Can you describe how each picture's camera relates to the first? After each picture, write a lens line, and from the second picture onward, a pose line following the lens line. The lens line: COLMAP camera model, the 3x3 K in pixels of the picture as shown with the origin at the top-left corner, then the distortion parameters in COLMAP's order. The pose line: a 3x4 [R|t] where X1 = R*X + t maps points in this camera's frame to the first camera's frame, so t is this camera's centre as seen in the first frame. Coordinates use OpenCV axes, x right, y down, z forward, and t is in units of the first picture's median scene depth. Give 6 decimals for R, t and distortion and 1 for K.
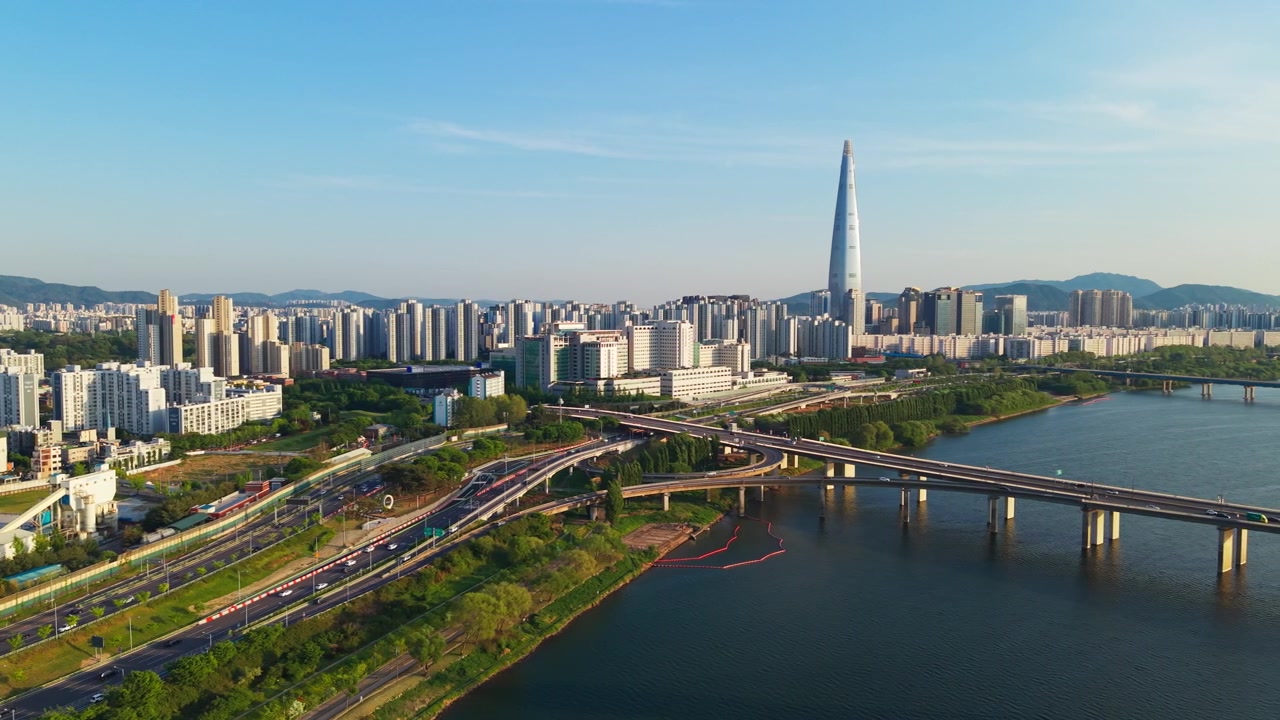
lens RADIAL K [[885.7, 0, 638.4], [0, 885.7, 355.4], [0, 0, 1]] dist [0.024967, -0.002940]
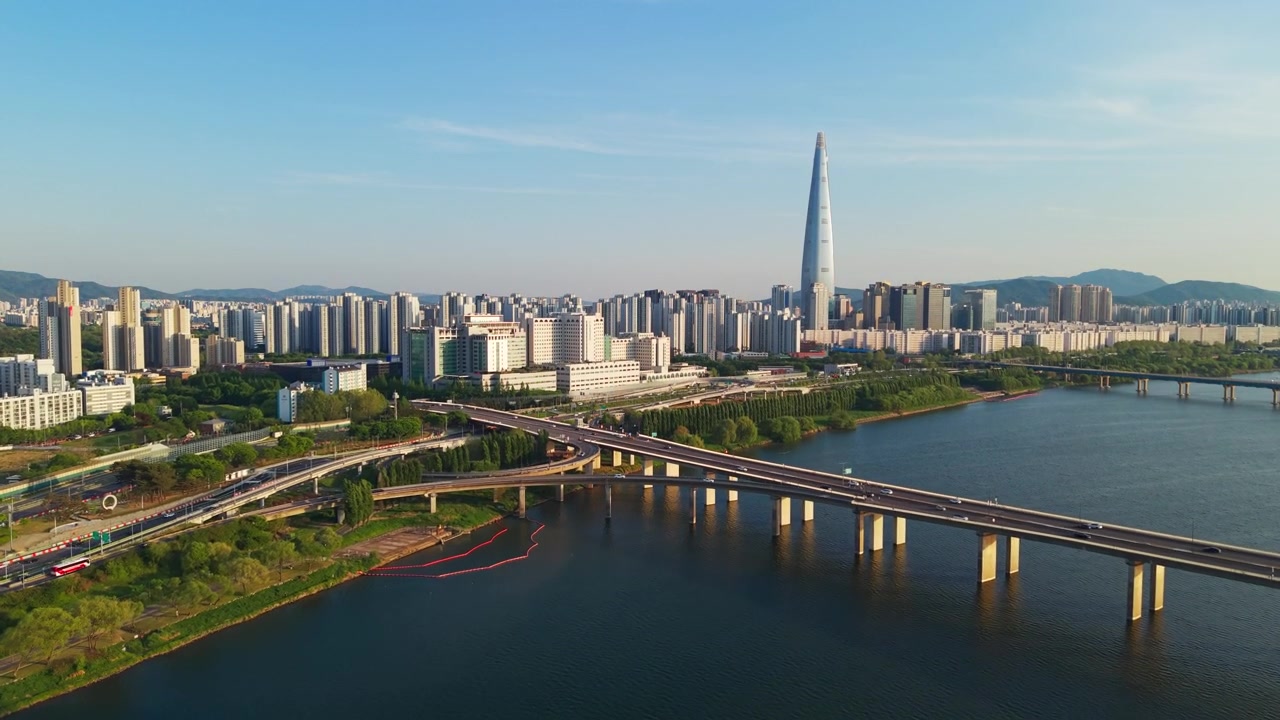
lens RADIAL K [[889.0, 0, 641.4], [0, 889.0, 344.2], [0, 0, 1]] dist [0.000417, -0.004606]
pose [[0.999953, 0.001535, -0.009604, 0.109538], [-0.001614, 0.999965, -0.008214, 0.002635], [0.009592, 0.008229, 0.999920, 0.029966]]
